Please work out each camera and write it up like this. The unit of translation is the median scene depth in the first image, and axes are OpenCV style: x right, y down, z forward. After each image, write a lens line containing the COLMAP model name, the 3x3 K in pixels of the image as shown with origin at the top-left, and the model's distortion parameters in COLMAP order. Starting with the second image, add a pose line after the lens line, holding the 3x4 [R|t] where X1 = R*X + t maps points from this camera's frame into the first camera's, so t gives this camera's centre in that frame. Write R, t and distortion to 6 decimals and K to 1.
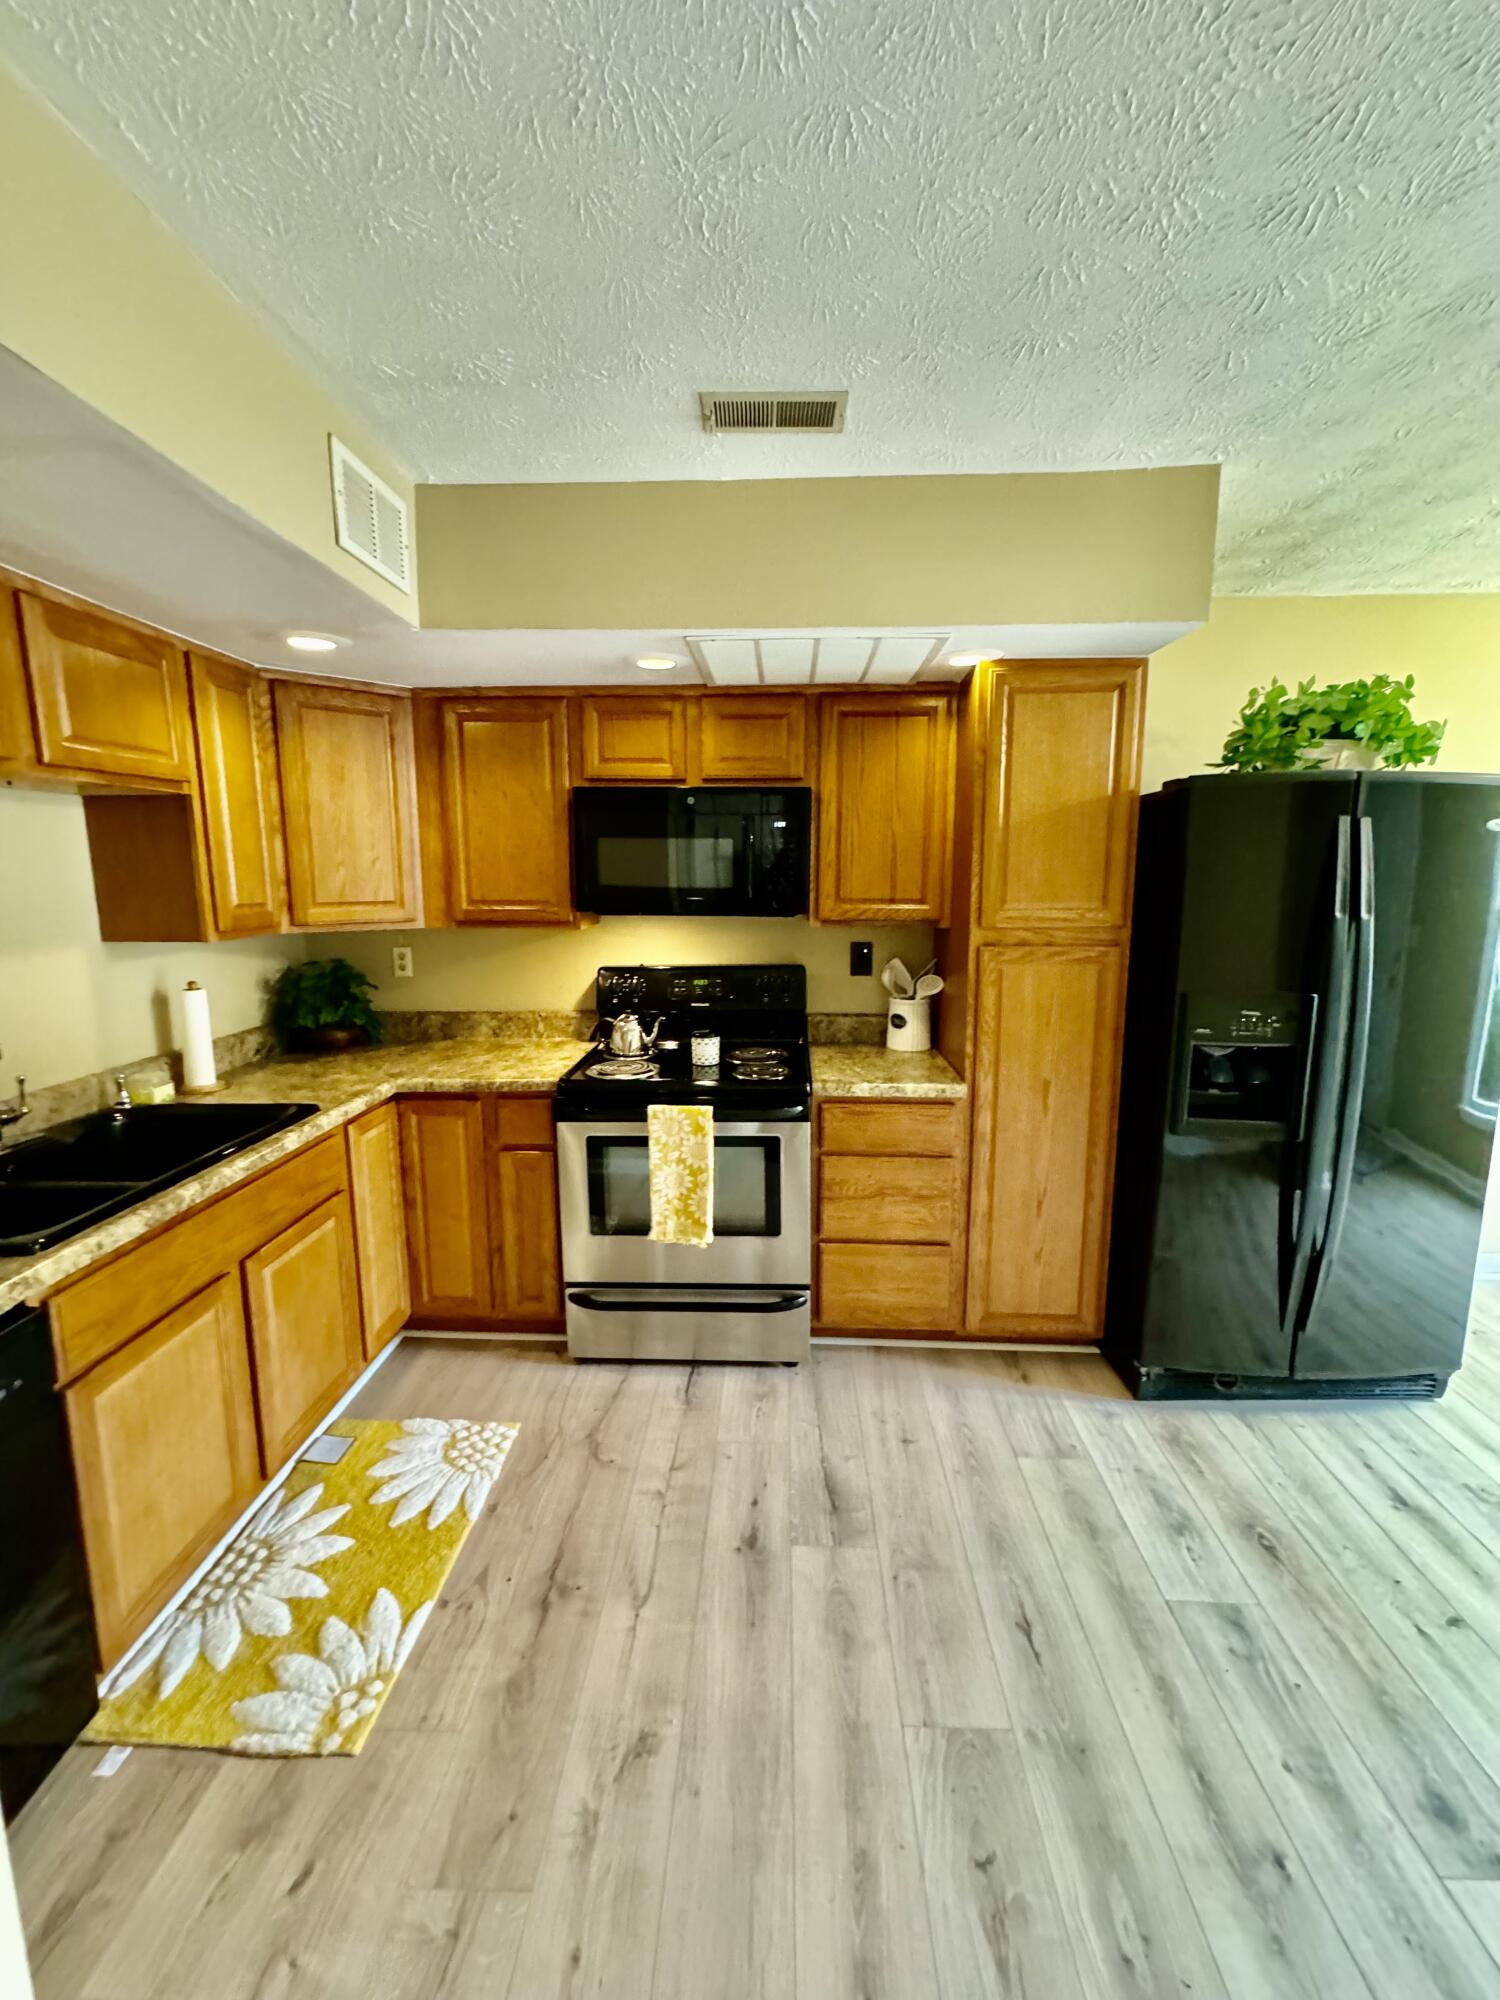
lens RADIAL K [[797.9, 0, 750.7], [0, 797.9, 996.8], [0, 0, 1]] dist [-0.001643, 0.000094]
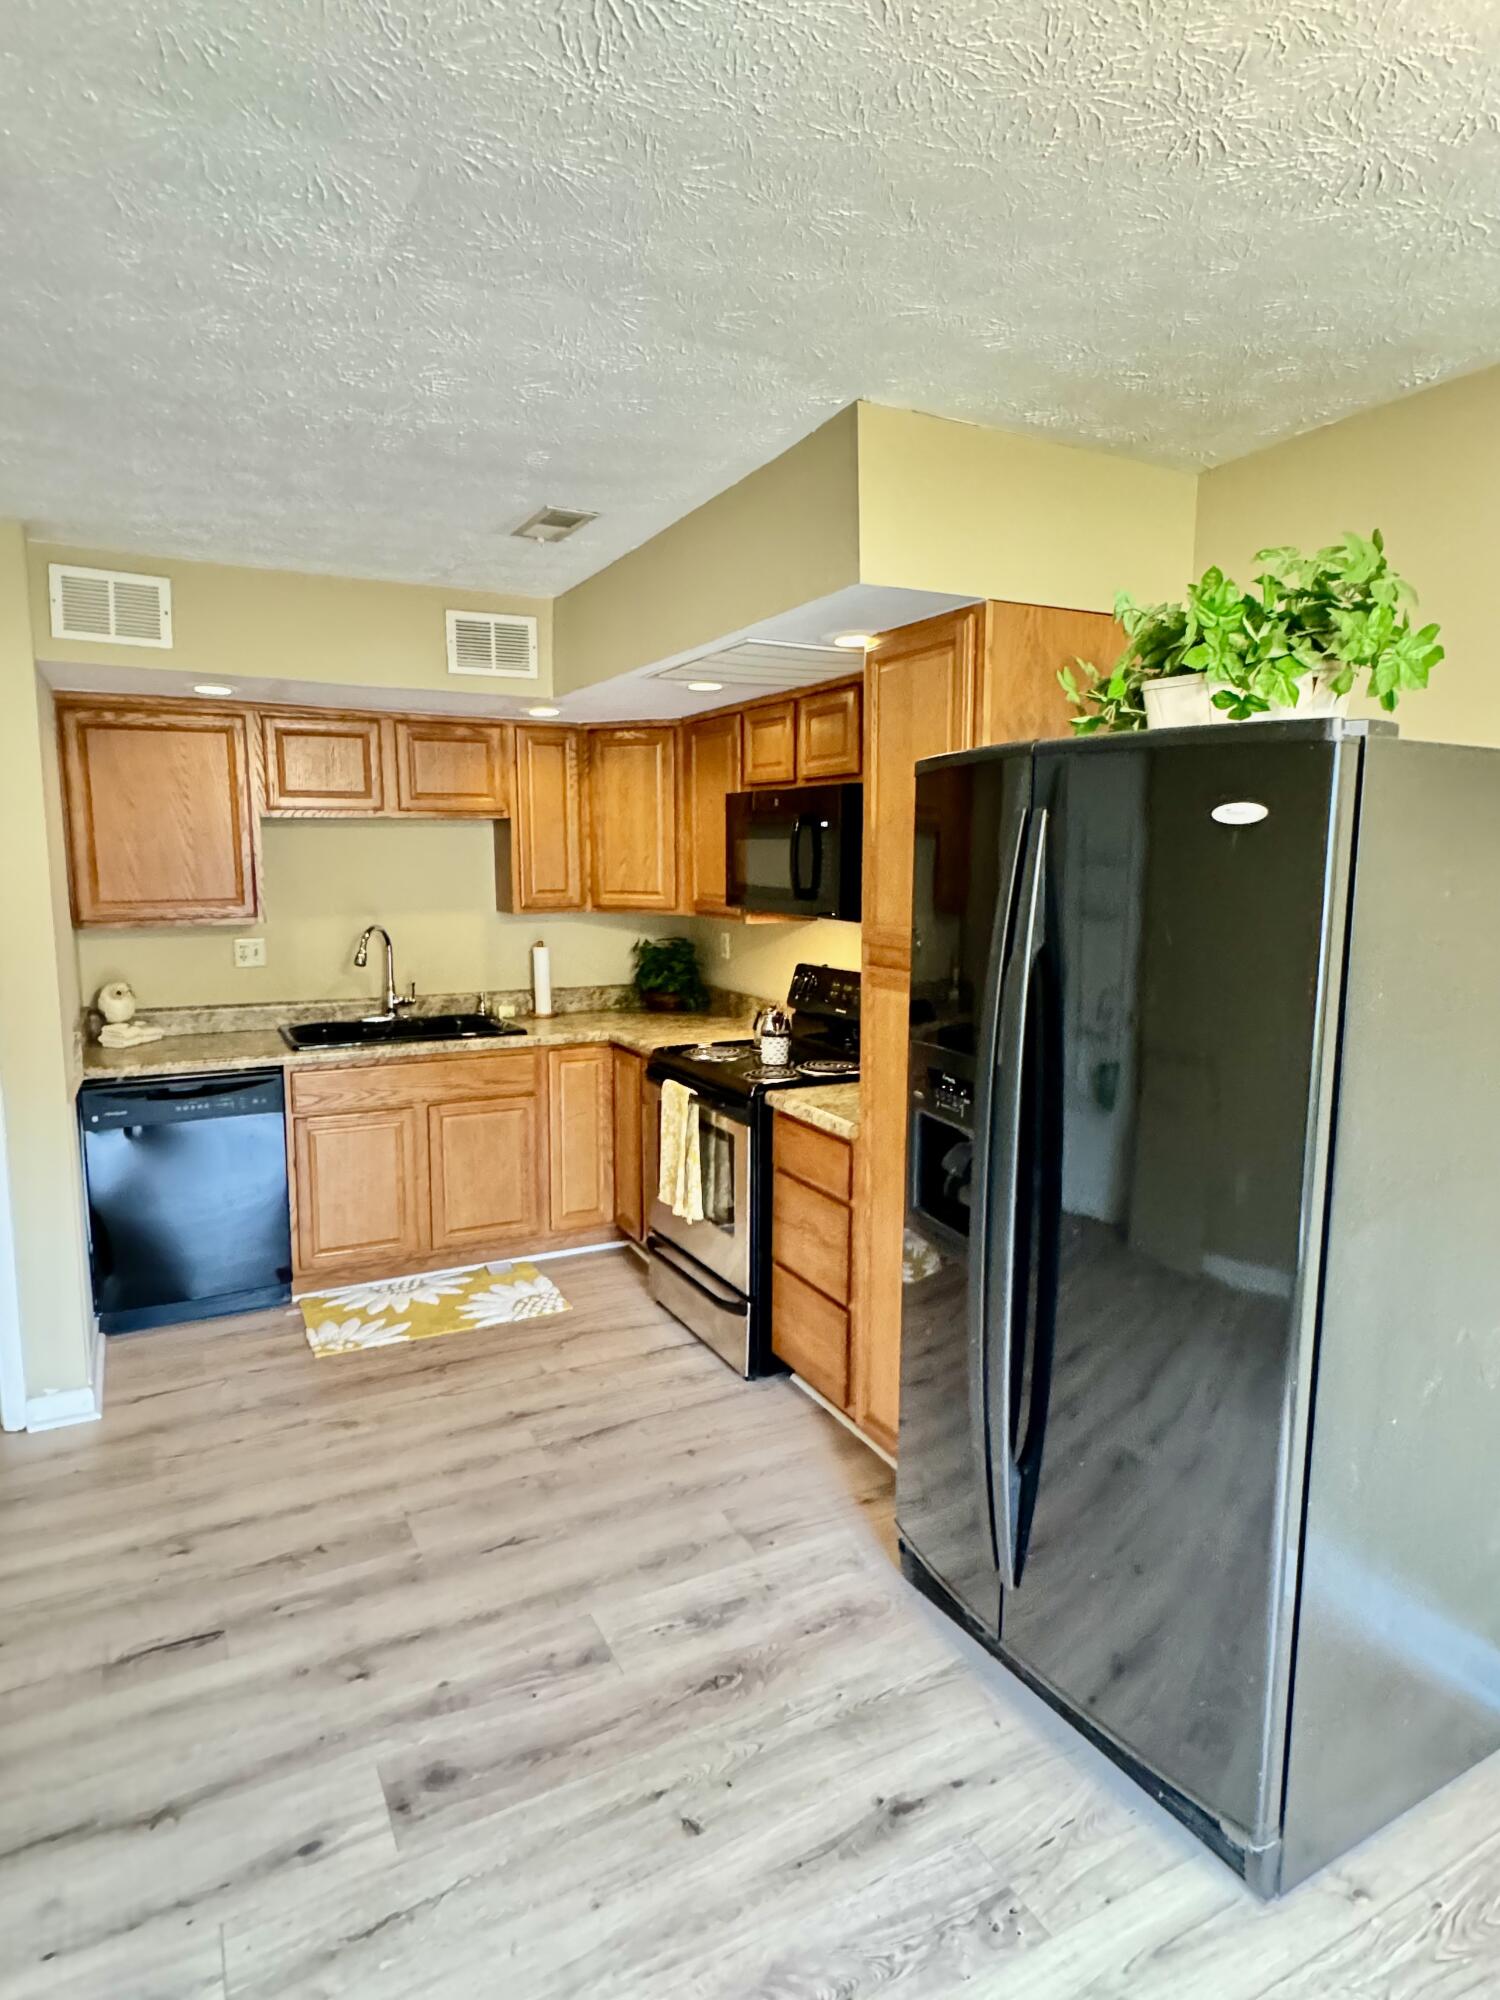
lens RADIAL K [[1120.0, 0, 750.0], [0, 1120.0, 1000.0], [0, 0, 1]] dist [-0.001586, -0.000039]
pose [[0.501113, 0.114351, -0.857793, 1.497519], [-0.134720, 0.989455, 0.053201, -0.087094], [0.854831, 0.088902, 0.511234, 0.336835]]
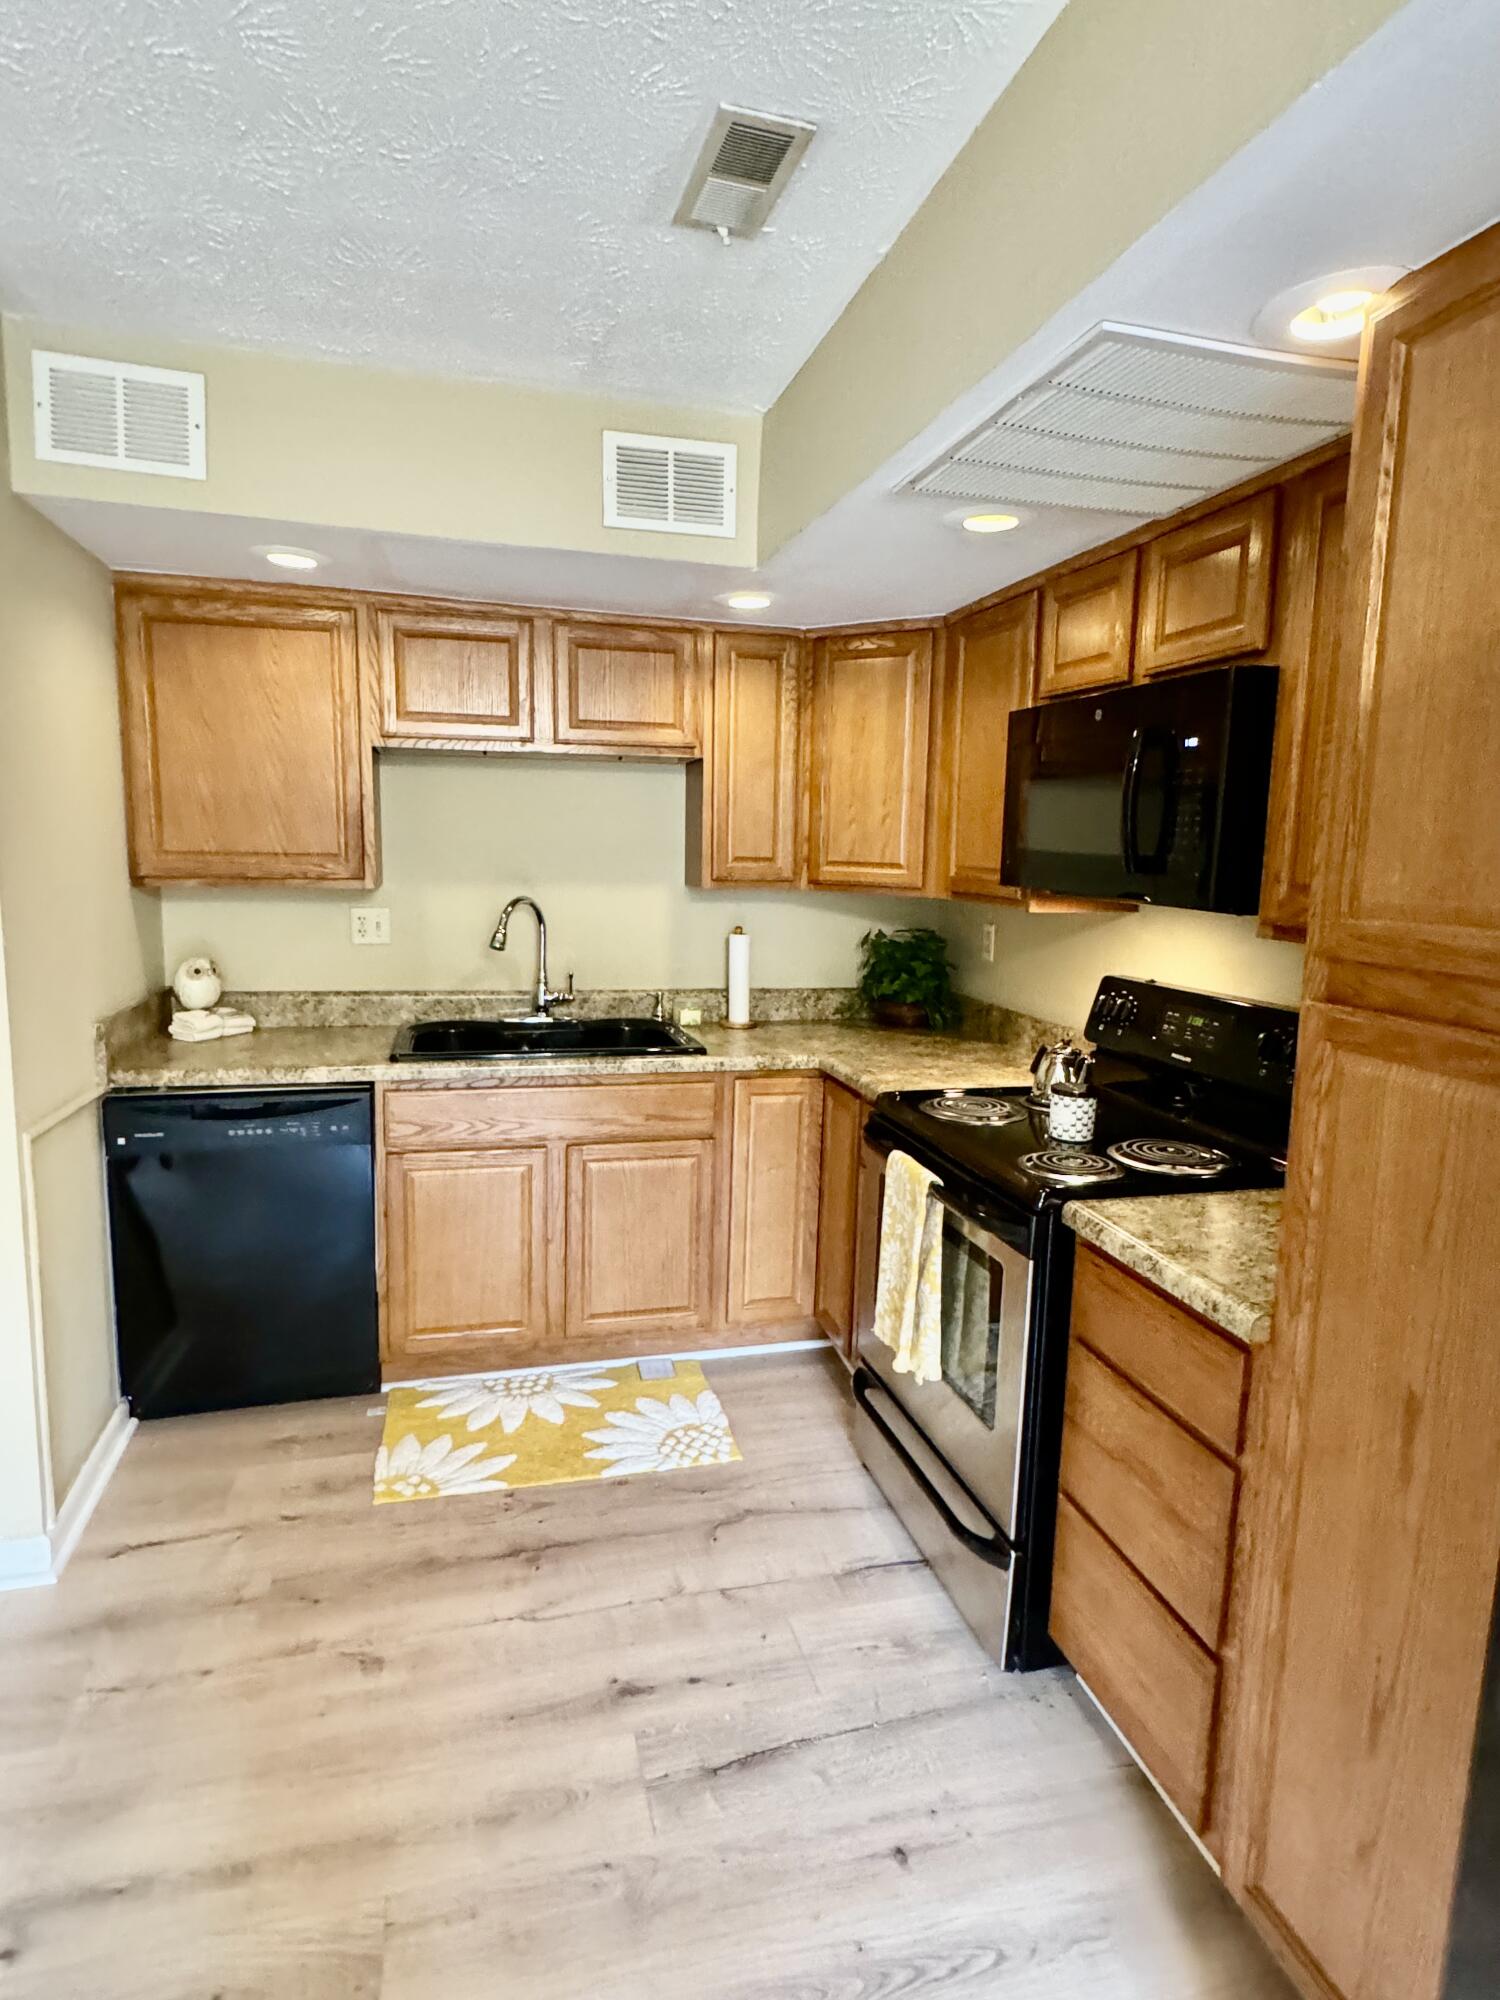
lens RADIAL K [[1085.7, 0, 753.5], [0, 1085.7, 991.4], [0, 0, 1]] dist [0.003184, 0.000984]
pose [[0.300442, 0.138580, -0.943679, 0.871222], [-0.171023, 0.981181, 0.089638, -0.082111], [0.938342, 0.134460, 0.318489, 0.648401]]
